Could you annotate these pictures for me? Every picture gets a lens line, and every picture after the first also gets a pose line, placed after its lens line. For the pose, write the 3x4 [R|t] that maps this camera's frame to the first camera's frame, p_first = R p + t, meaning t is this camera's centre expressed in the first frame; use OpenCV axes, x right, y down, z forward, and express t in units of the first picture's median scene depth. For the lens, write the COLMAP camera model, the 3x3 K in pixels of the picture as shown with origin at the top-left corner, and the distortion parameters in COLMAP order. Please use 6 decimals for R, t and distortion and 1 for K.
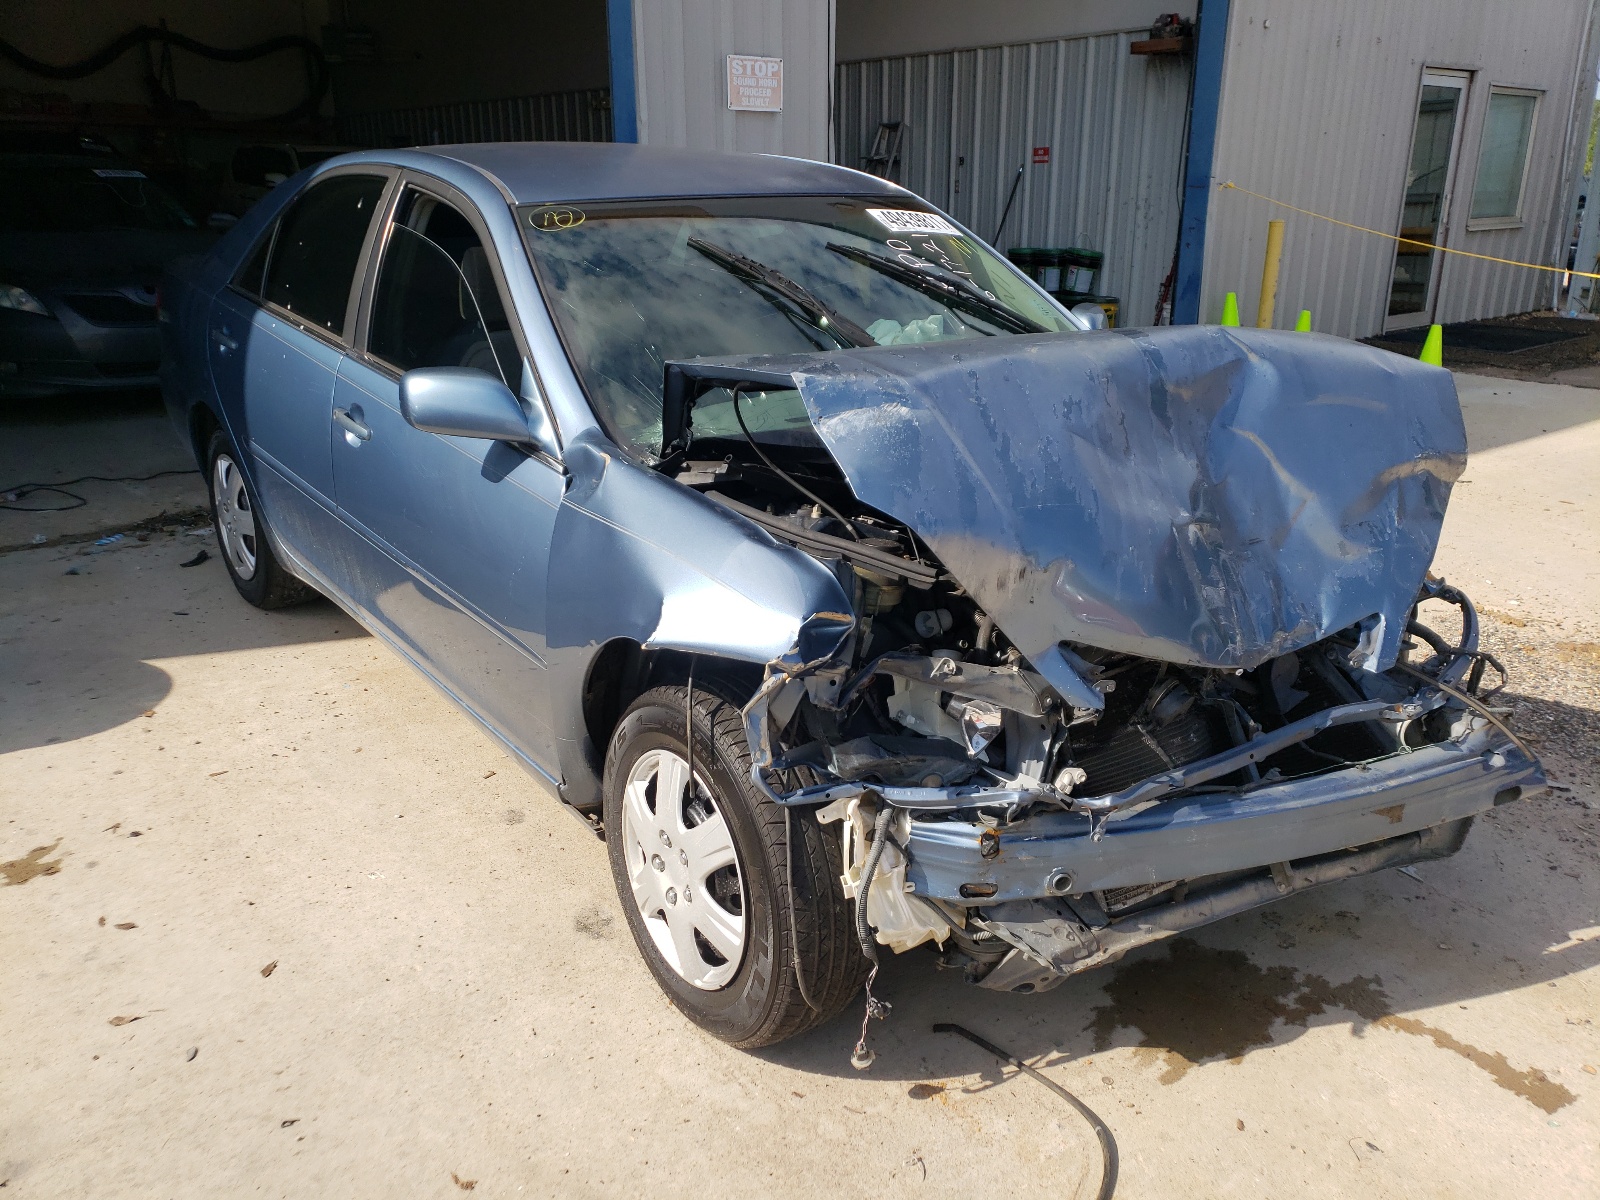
lens RADIAL K [[1267.0, 0, 807.0], [0, 1267.0, 598.2], [0, 0, 1]] dist [0.007721, -0.008044]
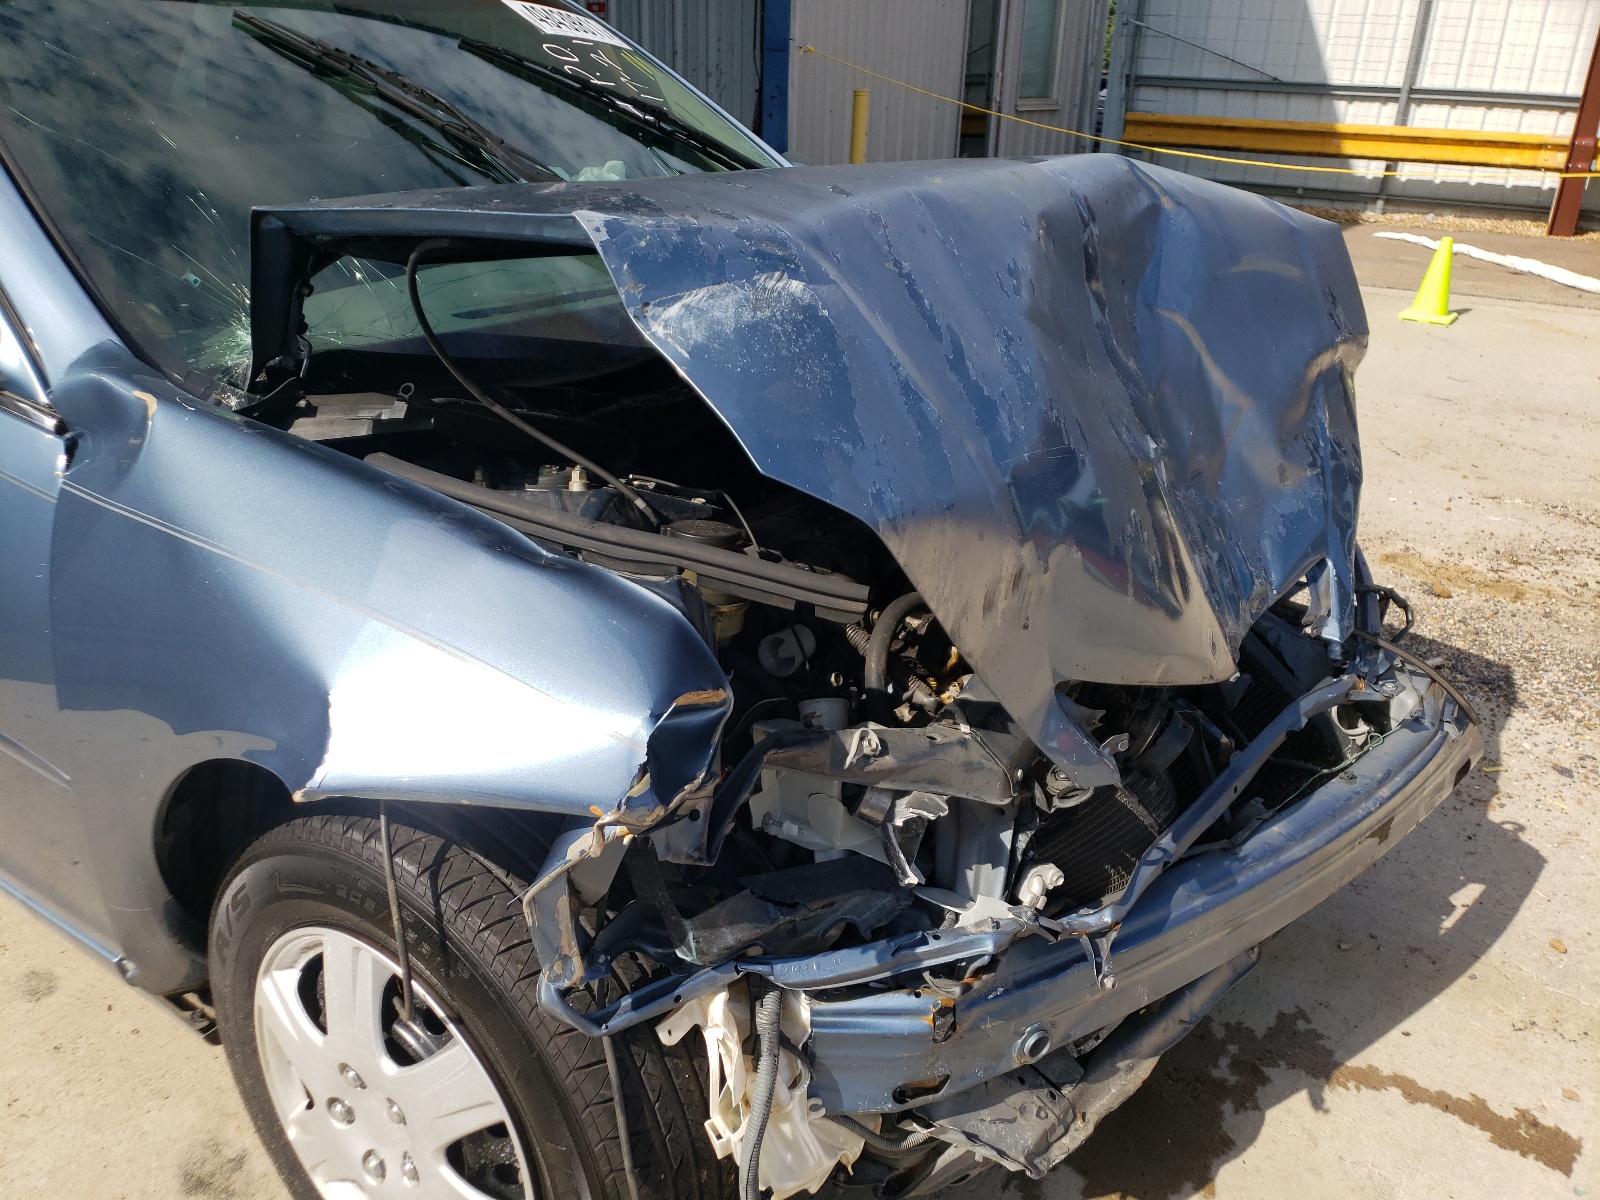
lens RADIAL K [[1267.0, 0, 789.1], [0, 1267.0, 624.0], [0, 0, 1]] dist [0.007721, -0.008044]
pose [[0.942525, -0.106626, 0.316666, -0.087764], [0.074780, 0.990991, 0.111106, -0.059519], [-0.325660, -0.081040, 0.942007, 0.430029]]
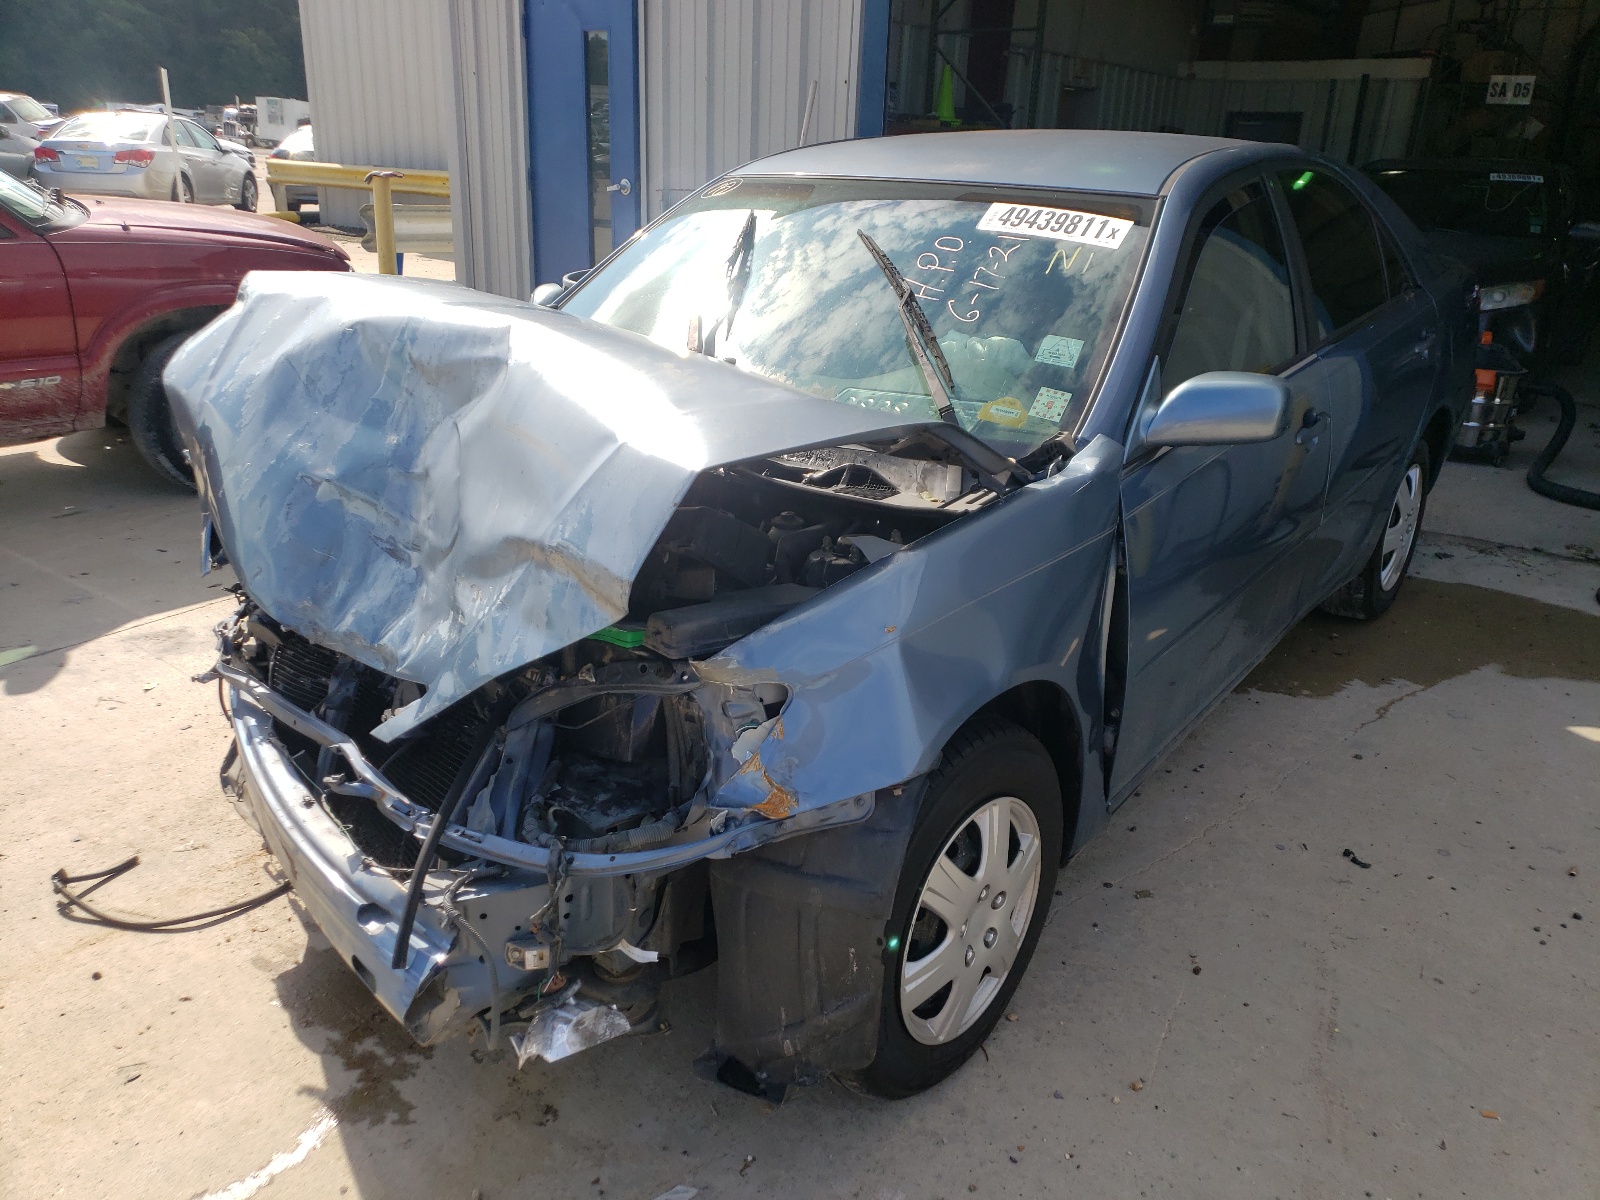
lens RADIAL K [[1267.0, 0, 806.5], [0, 1267.0, 596.0], [0, 0, 1]] dist [0.007721, -0.008044]
pose [[0.247443, 0.339479, -0.907483, 1.307551], [-0.341735, 0.906997, 0.246117, -0.345670], [0.906636, 0.249219, 0.340442, 0.988372]]
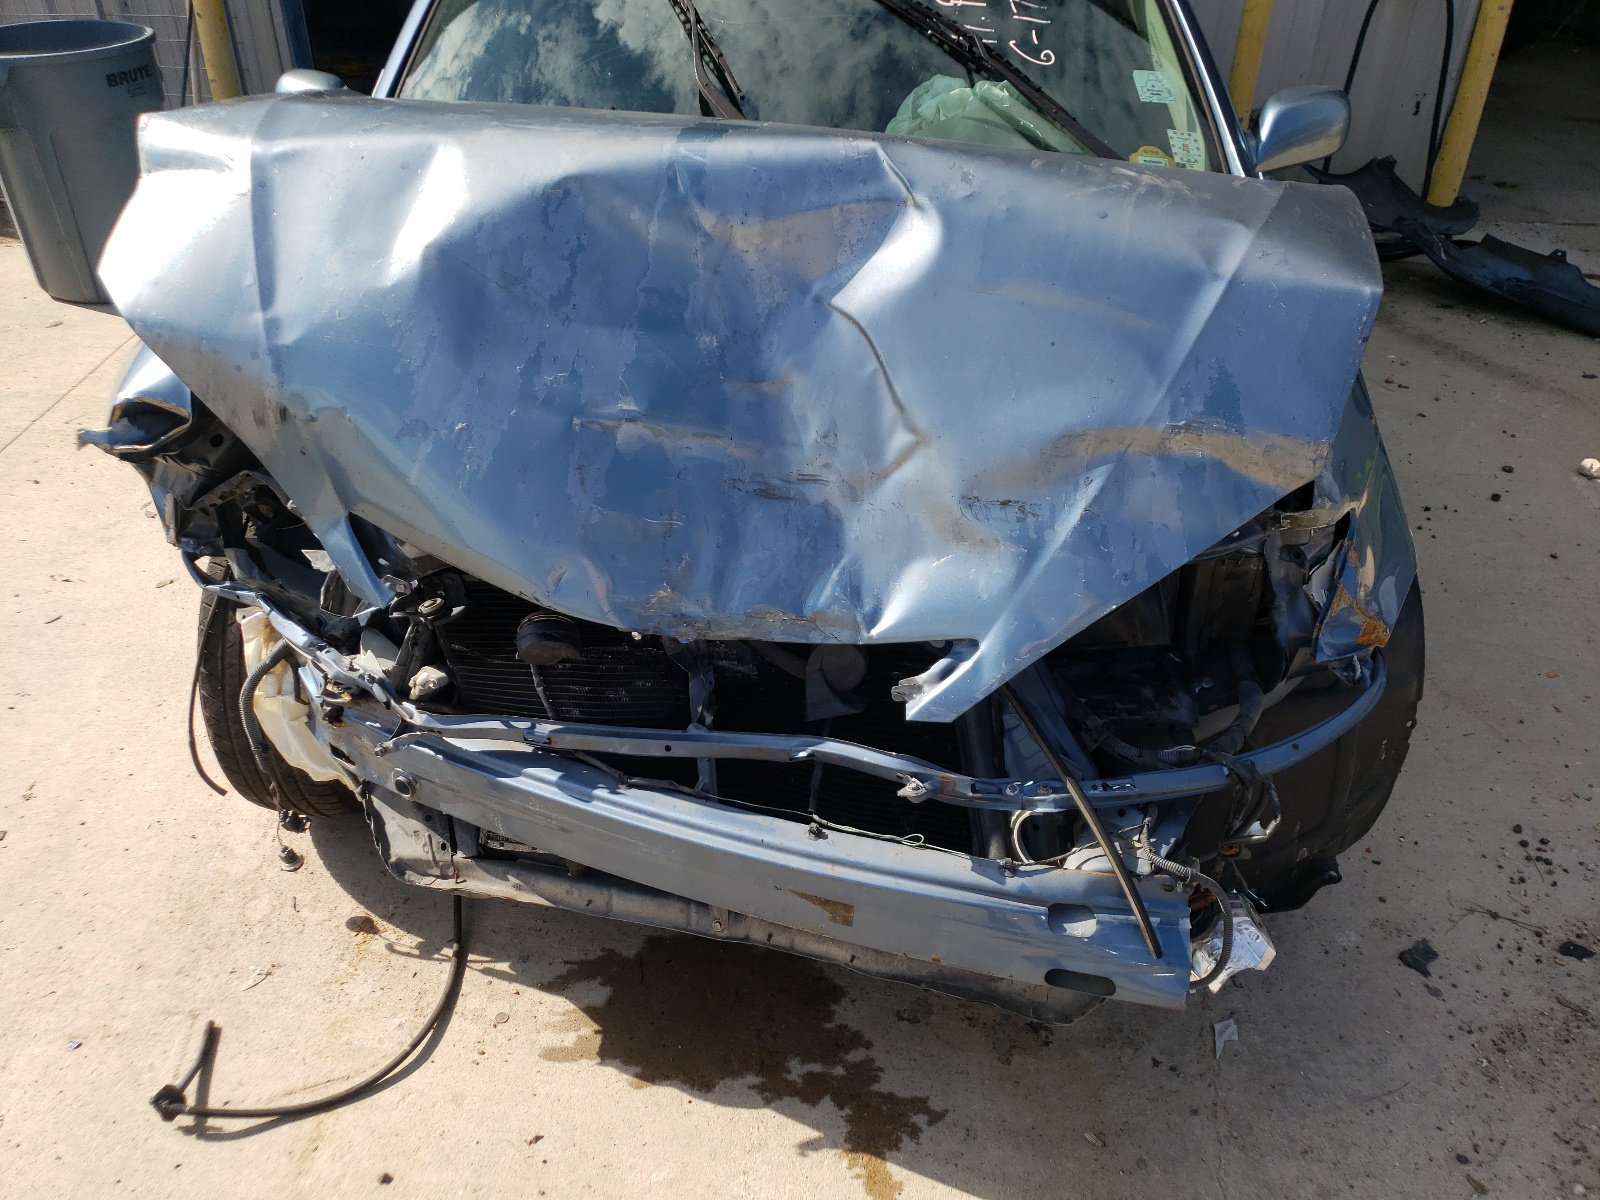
lens RADIAL K [[1267.0, 0, 797.7], [0, 1267.0, 615.0], [0, 0, 1]] dist [0.007721, -0.008044]
pose [[0.763264, 0.352833, -0.541236, 0.773094], [-0.226127, 0.930617, 0.287782, -0.177308], [0.605222, -0.097266, 0.790092, 0.462656]]
